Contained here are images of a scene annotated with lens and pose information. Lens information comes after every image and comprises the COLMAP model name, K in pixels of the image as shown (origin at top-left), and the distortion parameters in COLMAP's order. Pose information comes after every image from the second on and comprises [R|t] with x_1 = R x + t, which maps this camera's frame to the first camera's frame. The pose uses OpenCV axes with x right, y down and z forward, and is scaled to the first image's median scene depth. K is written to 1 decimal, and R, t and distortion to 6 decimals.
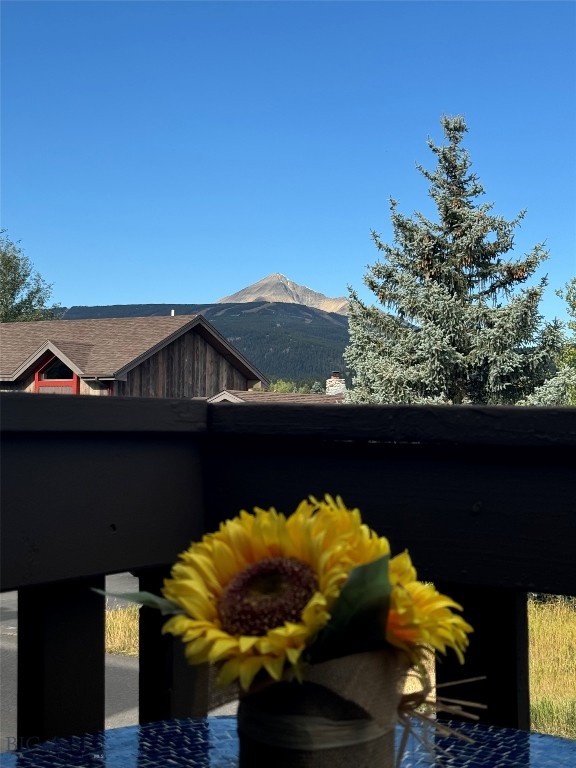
lens RADIAL K [[1207.0, 0, 288.5], [0, 1207.0, 383.6], [0, 0, 1]] dist [0.054003, 0.000000]
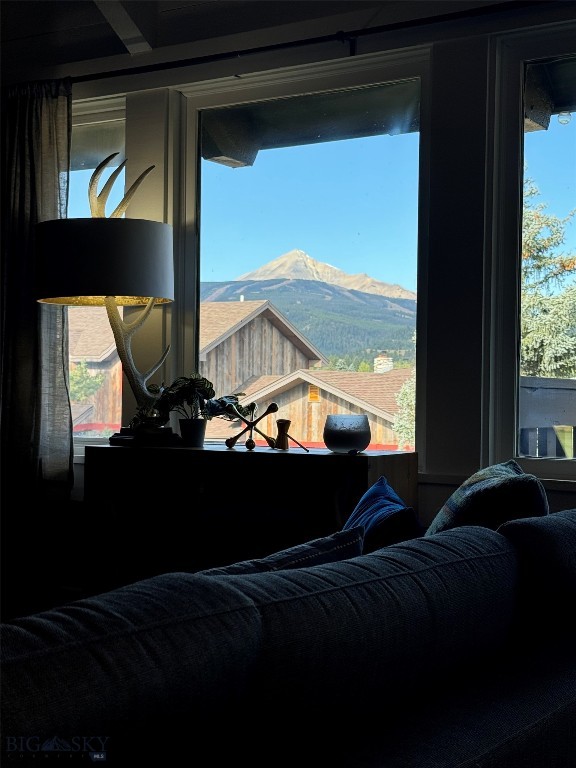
lens RADIAL K [[1207.0, 0, 287.4], [0, 1207.0, 384.5], [0, 0, 1]] dist [0.054003, 0.000000]
pose [[0.999843, -0.003705, -0.017316, -0.052507], [0.004047, 0.999797, 0.019731, -0.003105], [0.017239, -0.019797, 0.999655, -0.133845]]
